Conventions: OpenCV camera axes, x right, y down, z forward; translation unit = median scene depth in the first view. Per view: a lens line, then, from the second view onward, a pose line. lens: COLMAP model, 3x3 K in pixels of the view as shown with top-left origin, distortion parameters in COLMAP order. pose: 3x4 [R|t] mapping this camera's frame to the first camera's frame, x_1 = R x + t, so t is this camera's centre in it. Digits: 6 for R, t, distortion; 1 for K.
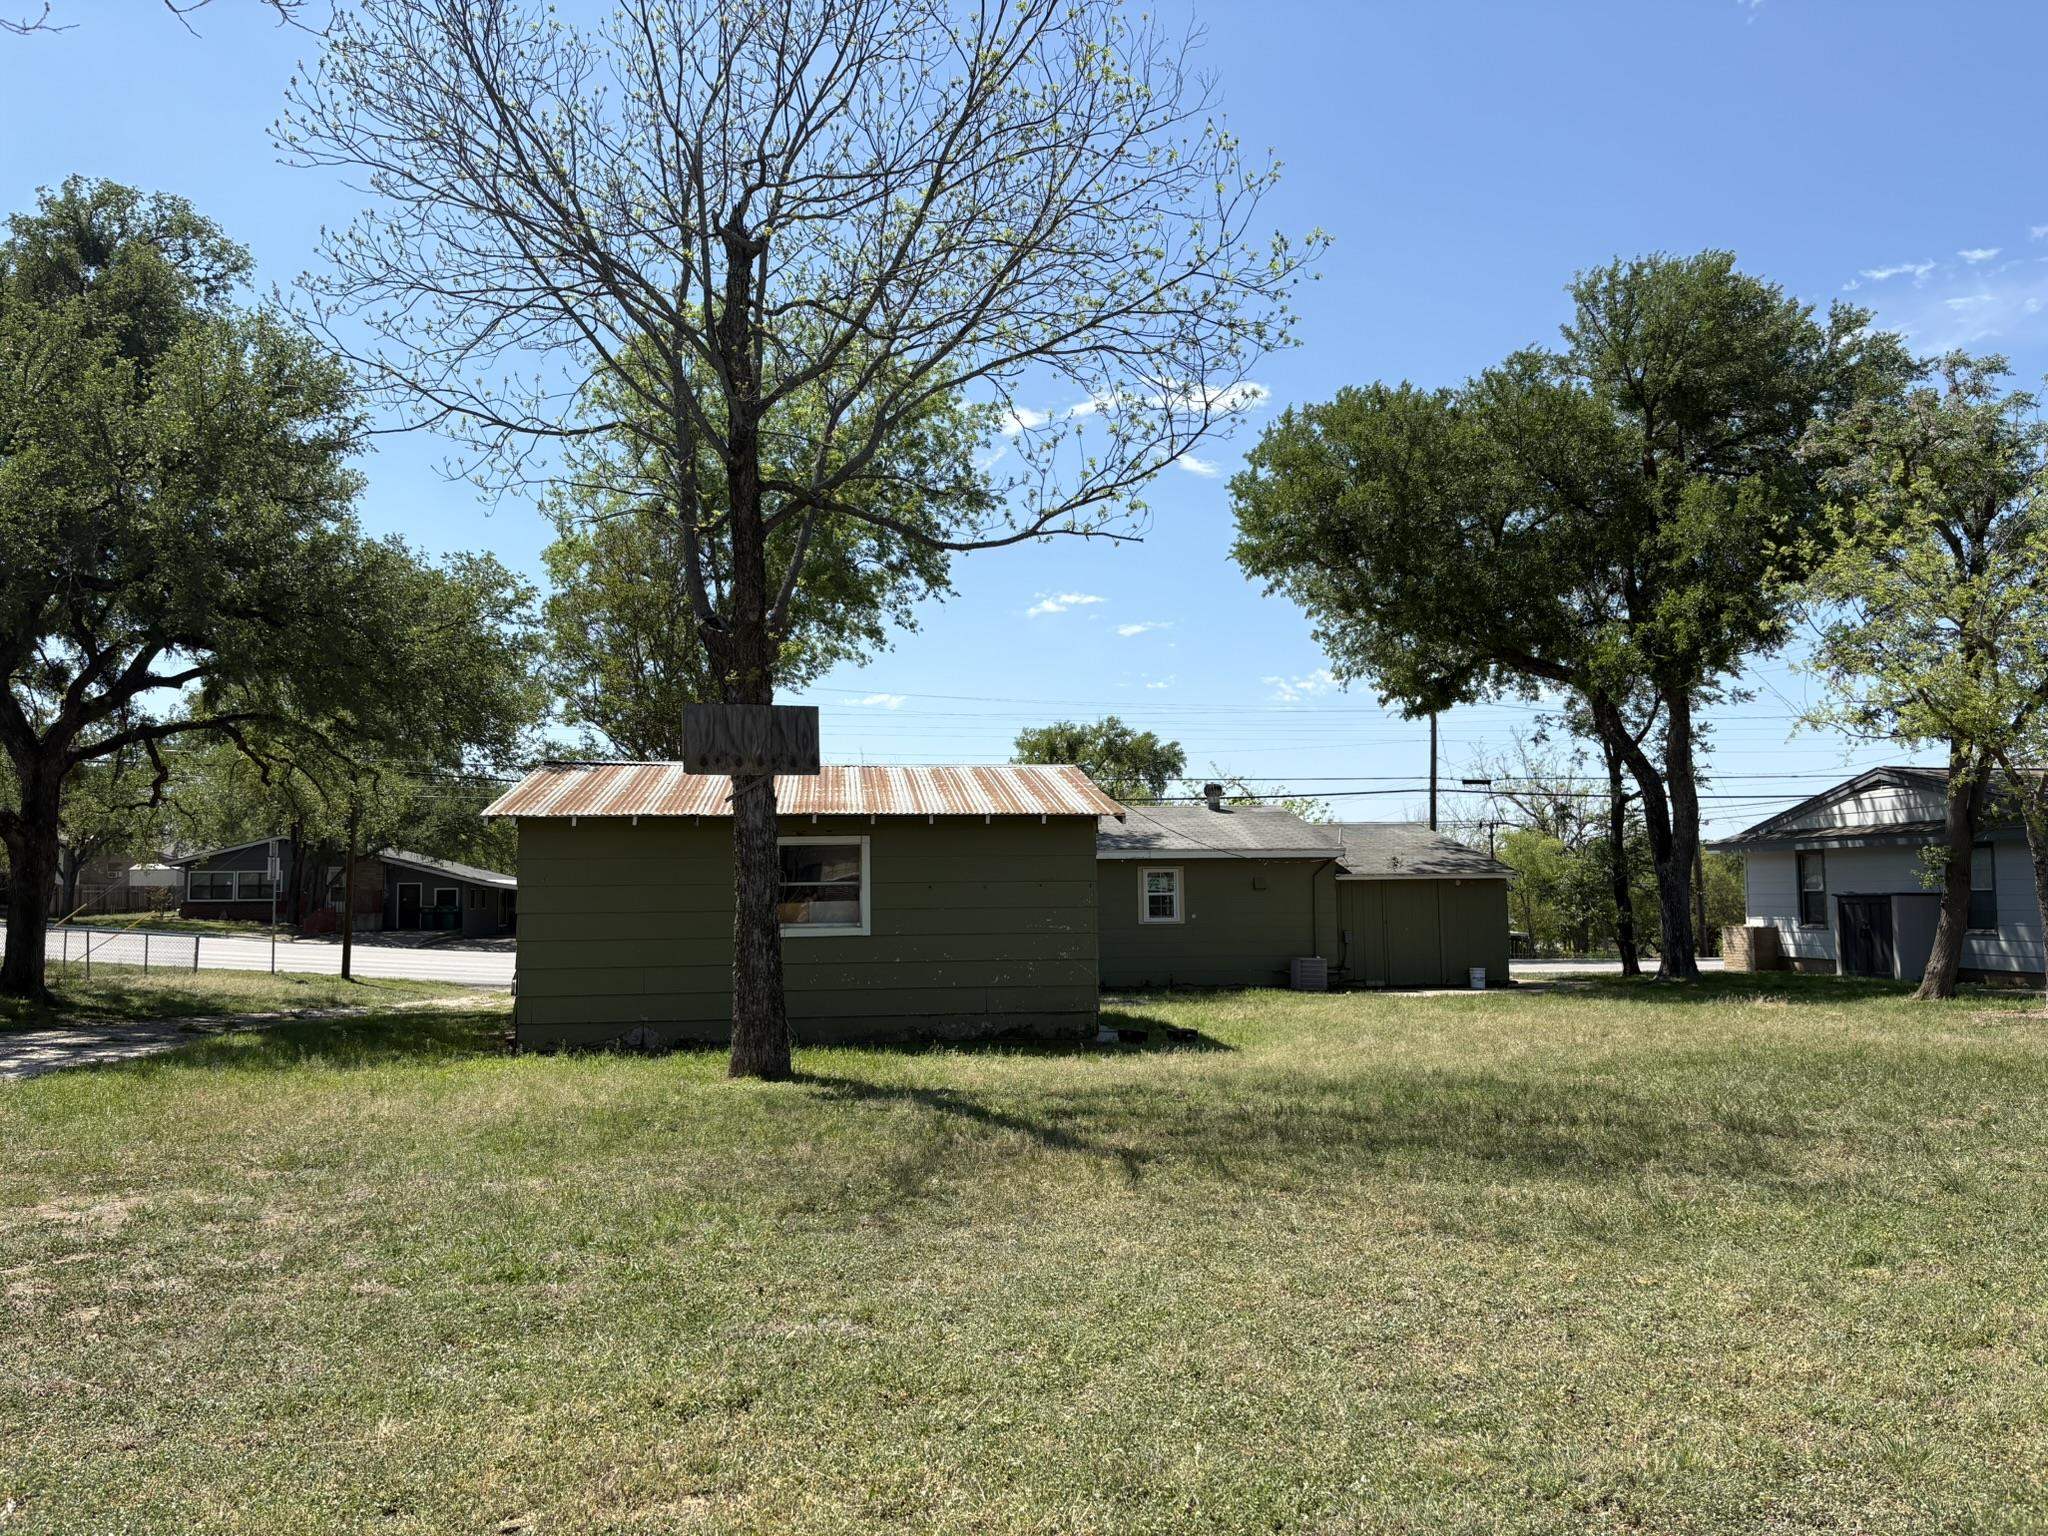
lens RADIAL K [[1543.3, 0, 1024.0], [0, 1543.3, 768.0], [0, 0, 1]] dist [0.052474, 0.000334]
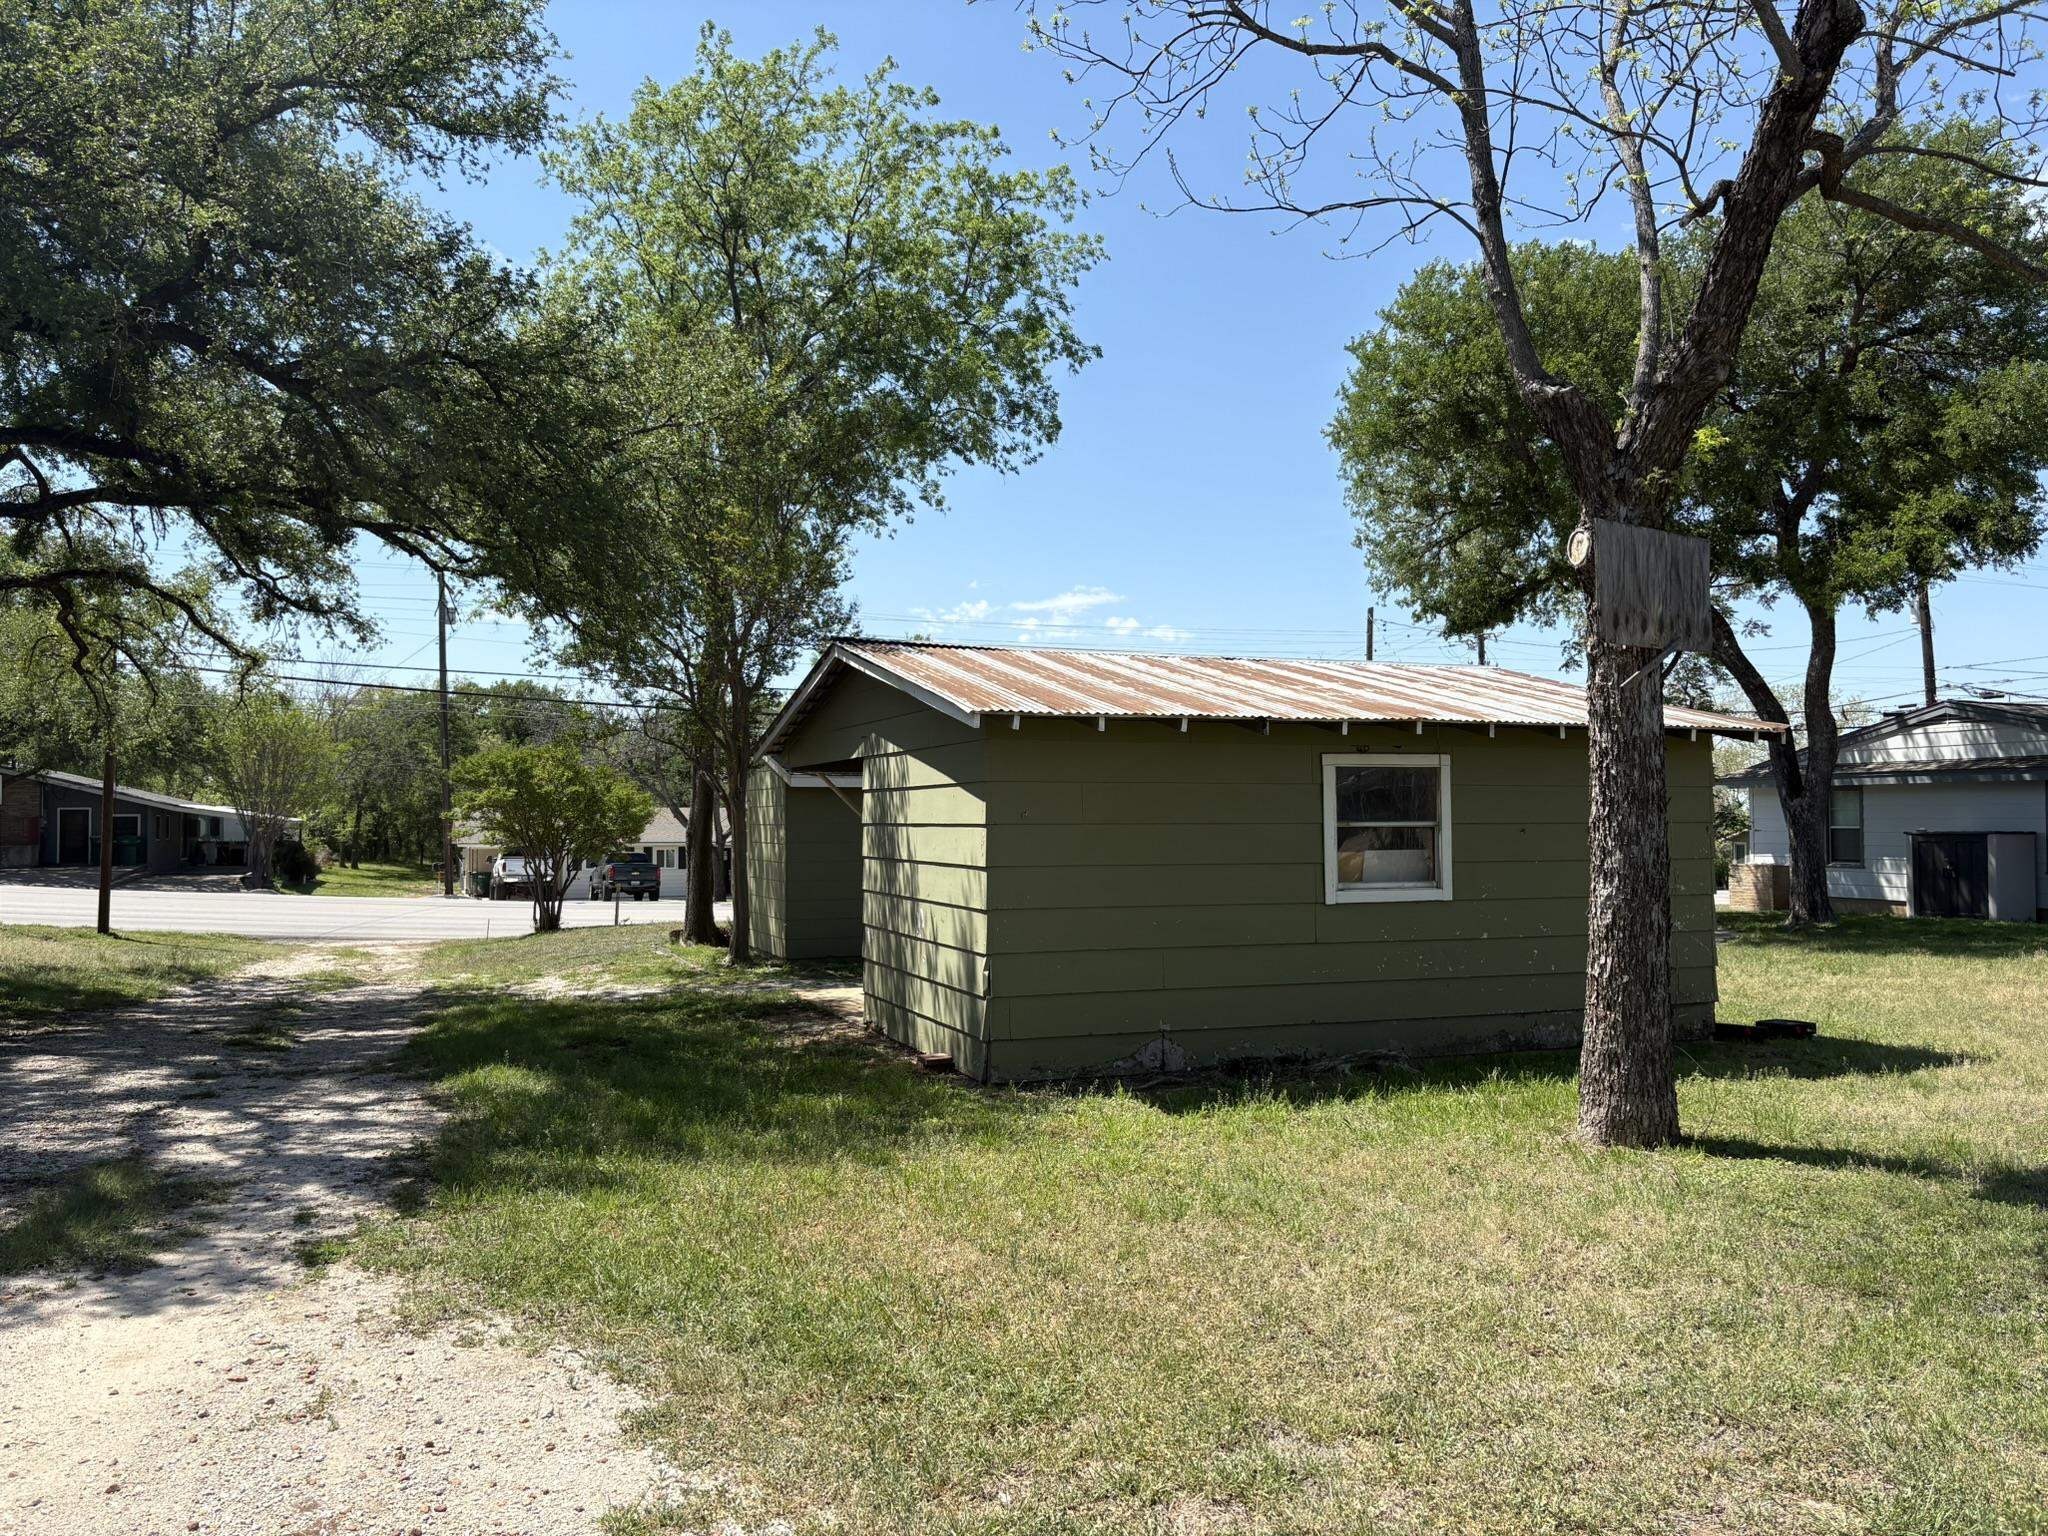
lens RADIAL K [[1543.3, 0, 1024.0], [0, 1543.3, 768.0], [0, 0, 1]] dist [0.052474, 0.000334]
pose [[0.971733, 0.013557, 0.235692, -0.223077], [-0.024413, 0.998768, 0.043202, 0.012348], [-0.234816, -0.047734, 0.970867, 0.186496]]
